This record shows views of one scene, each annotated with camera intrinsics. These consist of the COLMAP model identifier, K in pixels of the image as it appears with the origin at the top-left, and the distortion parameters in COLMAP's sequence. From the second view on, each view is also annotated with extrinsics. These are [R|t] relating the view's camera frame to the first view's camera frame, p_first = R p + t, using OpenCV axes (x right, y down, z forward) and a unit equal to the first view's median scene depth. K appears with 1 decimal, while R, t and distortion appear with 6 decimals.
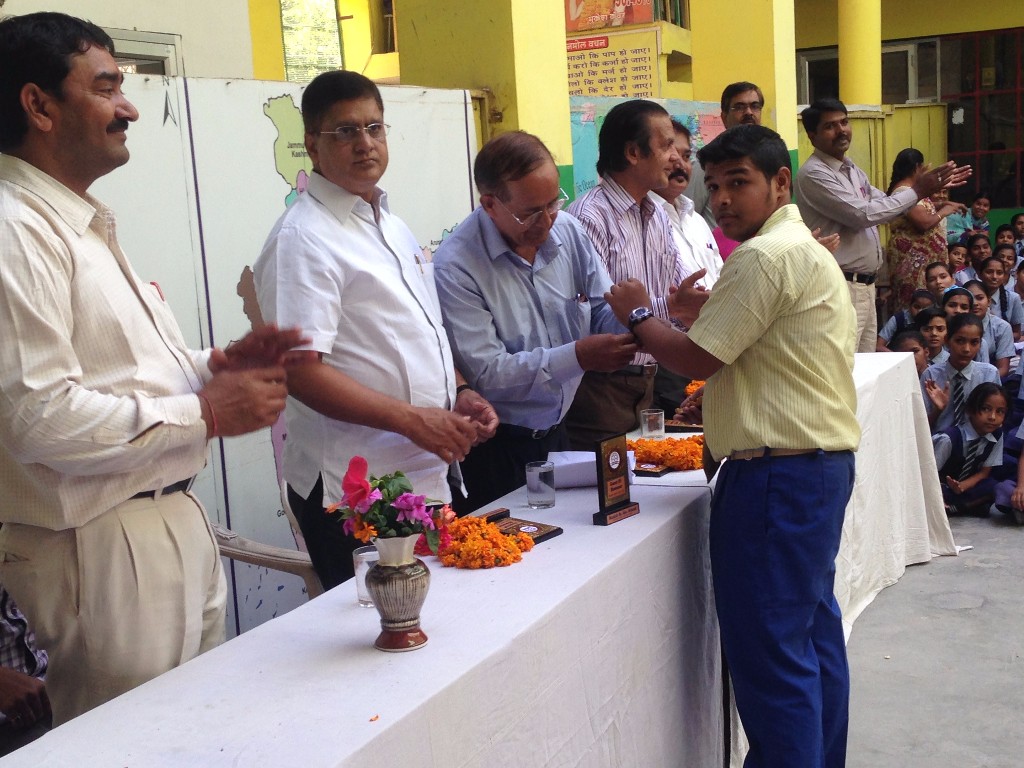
lens RADIAL K [[1504.7, 0, 510.1], [0, 1504.7, 387.8], [0, 0, 1]] dist [0.090126, 0.054758]
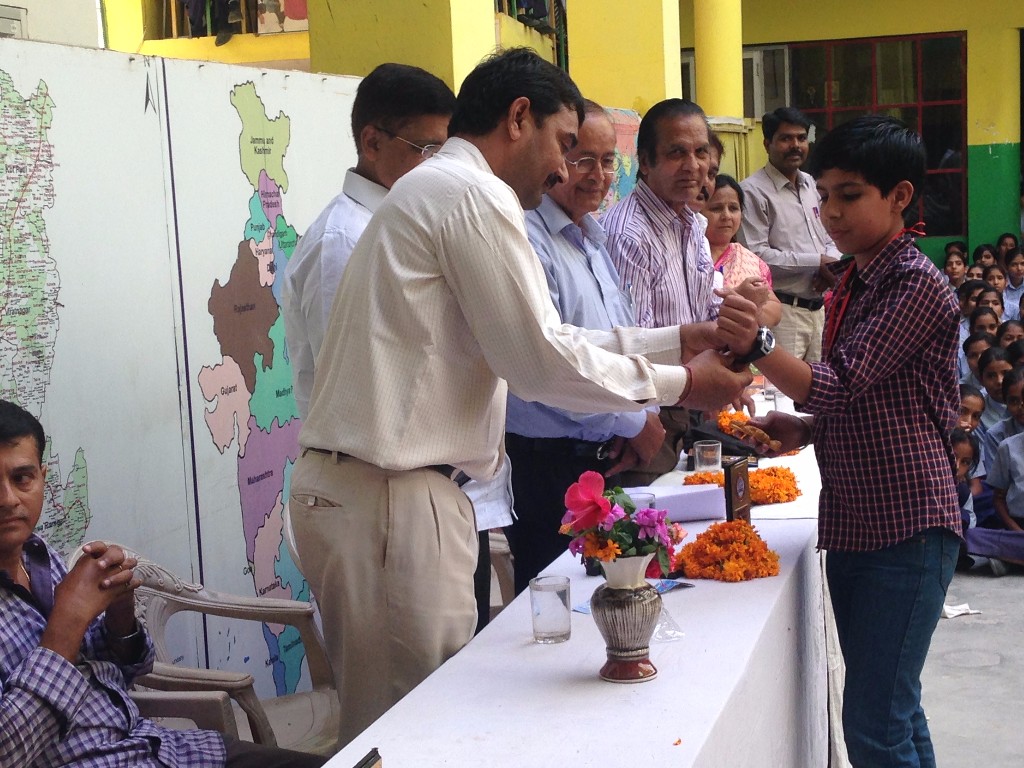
lens RADIAL K [[1857.1, 0, 512.3], [0, 1857.1, 365.2], [0, 0, 1]] dist [0.067608, 0.132155]
pose [[0.983942, 0.000379, 0.178489, -0.161988], [0.008754, 0.998692, -0.050380, 0.018264], [-0.178275, 0.051133, 0.982651, -0.047933]]
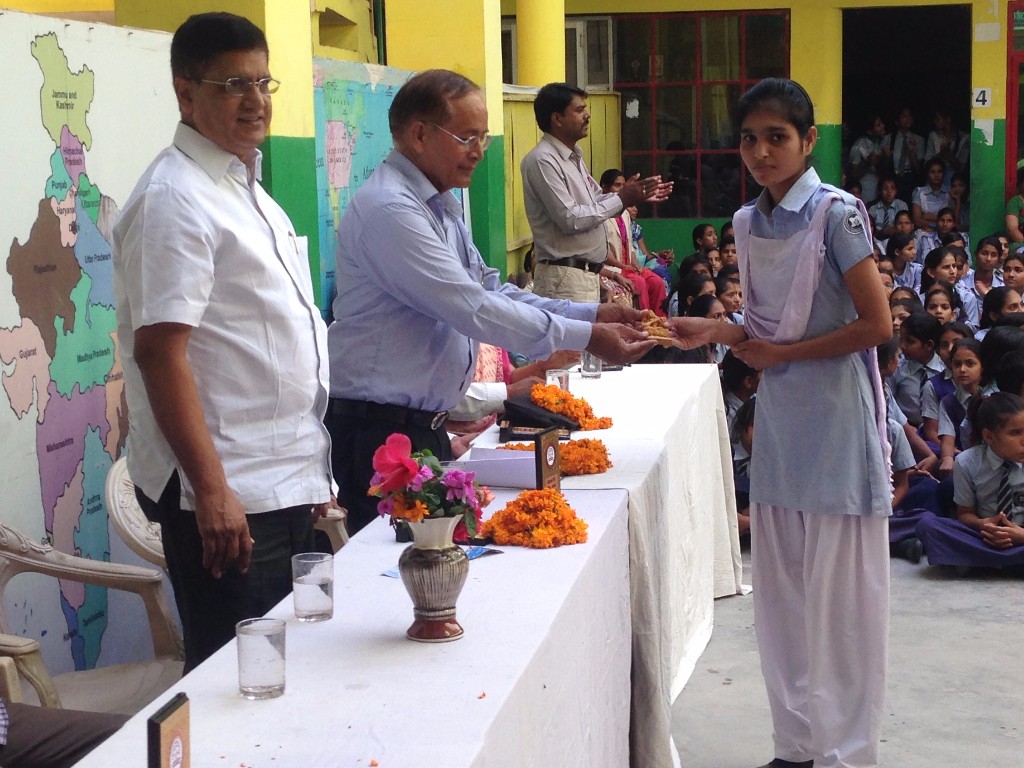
lens RADIAL K [[1945.6, 0, 515.6], [0, 1945.6, 384.4], [0, 0, 1]] dist [0.104241, 0.157455]
pose [[0.961145, 0.012448, 0.275765, -0.168985], [-0.004257, 0.999532, -0.030282, 0.024692], [-0.276013, 0.027931, 0.960748, -0.077951]]
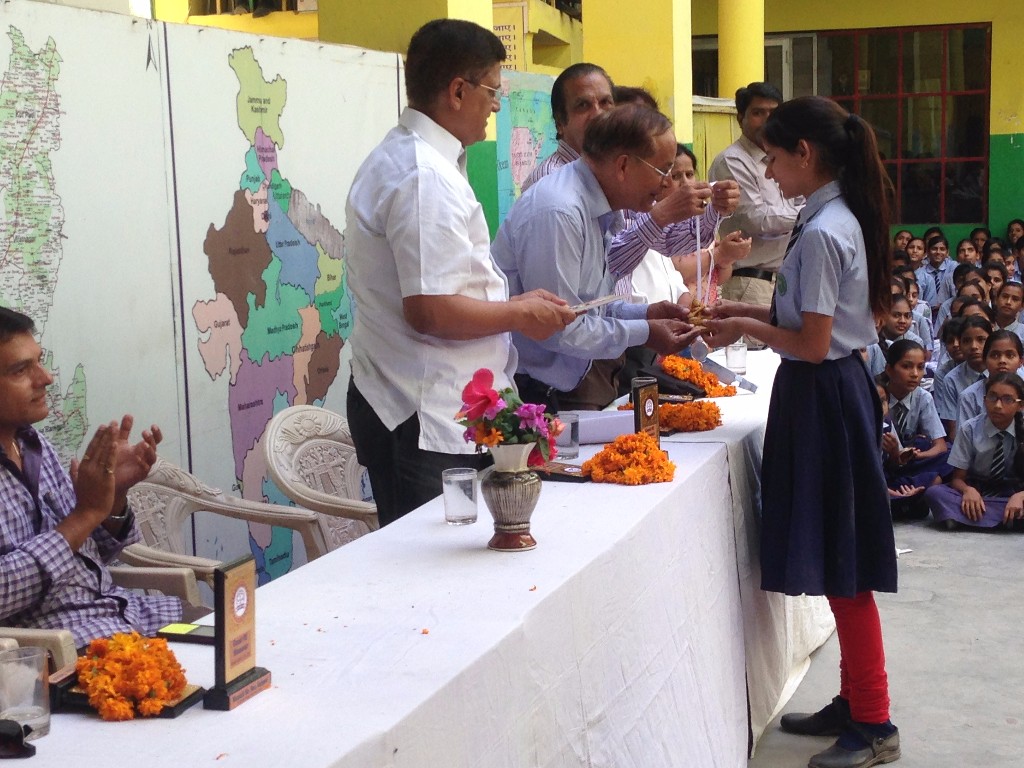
lens RADIAL K [[1860.5, 0, 507.3], [0, 1860.5, 384.6], [0, 0, 1]] dist [0.093295, 0.054005]
pose [[0.989499, 0.023279, 0.142651, -0.127427], [-0.018513, 0.999228, -0.034646, 0.047699], [-0.143347, 0.031642, 0.989167, -0.151299]]
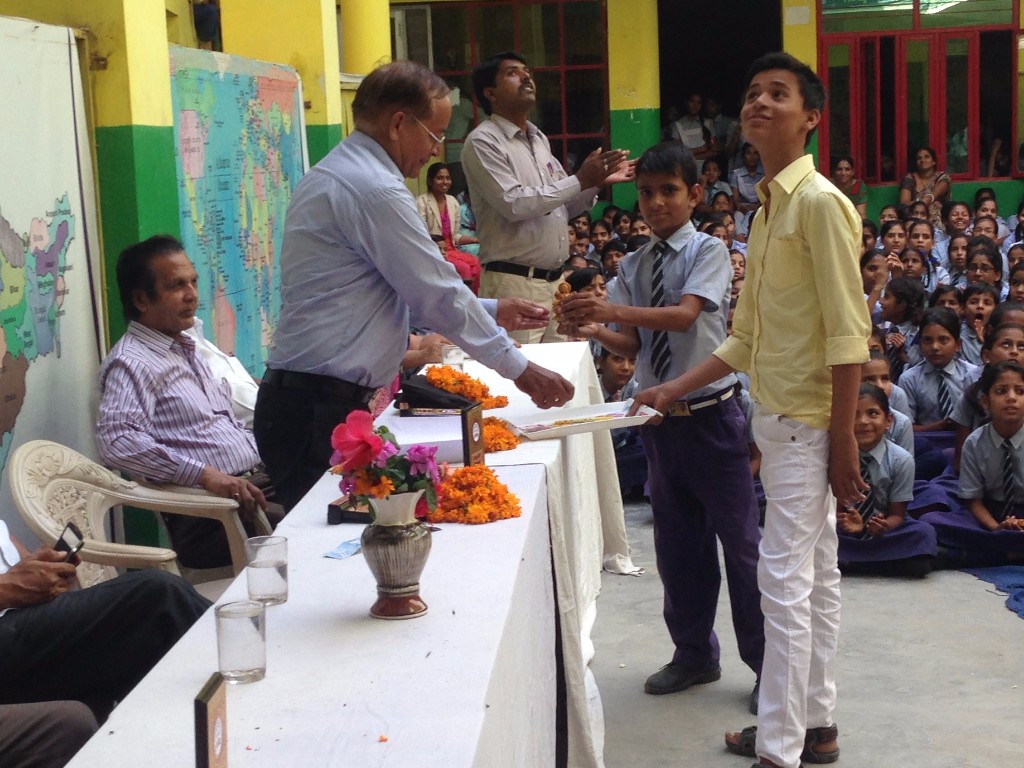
lens RADIAL K [[1950.8, 0, 517.0], [0, 1950.8, 340.0], [0, 0, 1]] dist [0.149320, 0.229296]
pose [[0.927147, -0.014229, 0.374428, -0.213604], [0.034591, 0.998262, -0.047717, 0.030132], [-0.373098, 0.057193, 0.926027, -0.065928]]
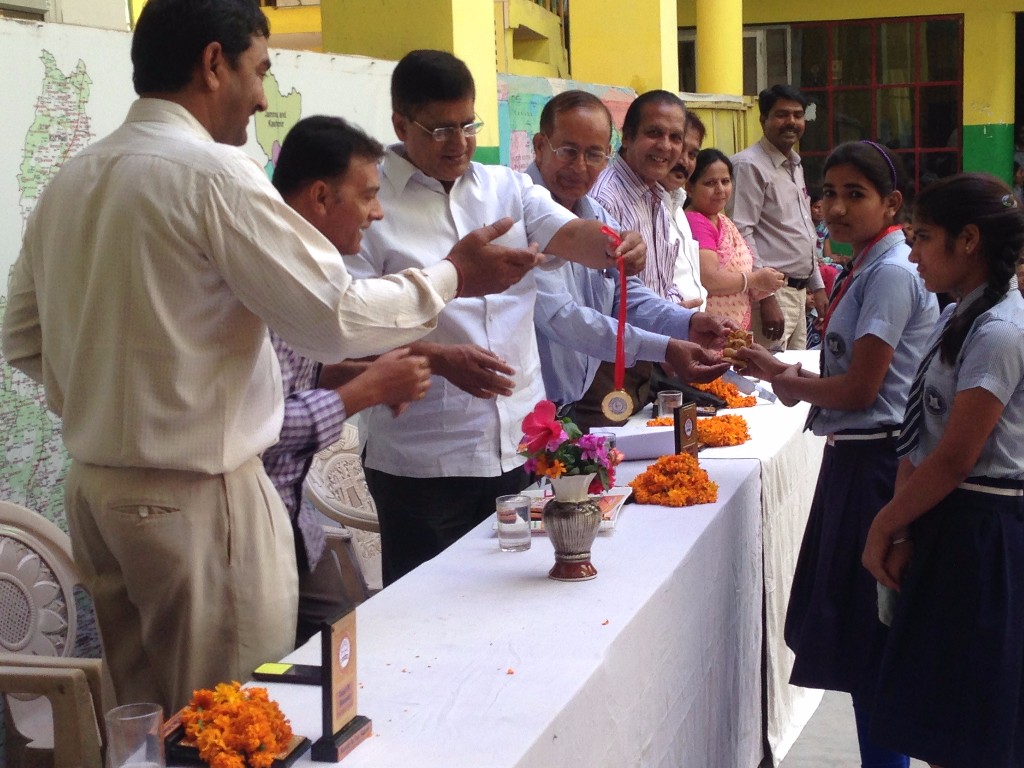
lens RADIAL K [[1857.1, 0, 506.0], [0, 1857.1, 401.7], [0, 0, 1]] dist [0.043284, 0.253366]
pose [[0.985936, 0.010611, 0.166784, -0.163170], [-0.008078, 0.999842, -0.015859, 0.031569], [-0.166926, 0.014289, 0.985866, -0.146197]]
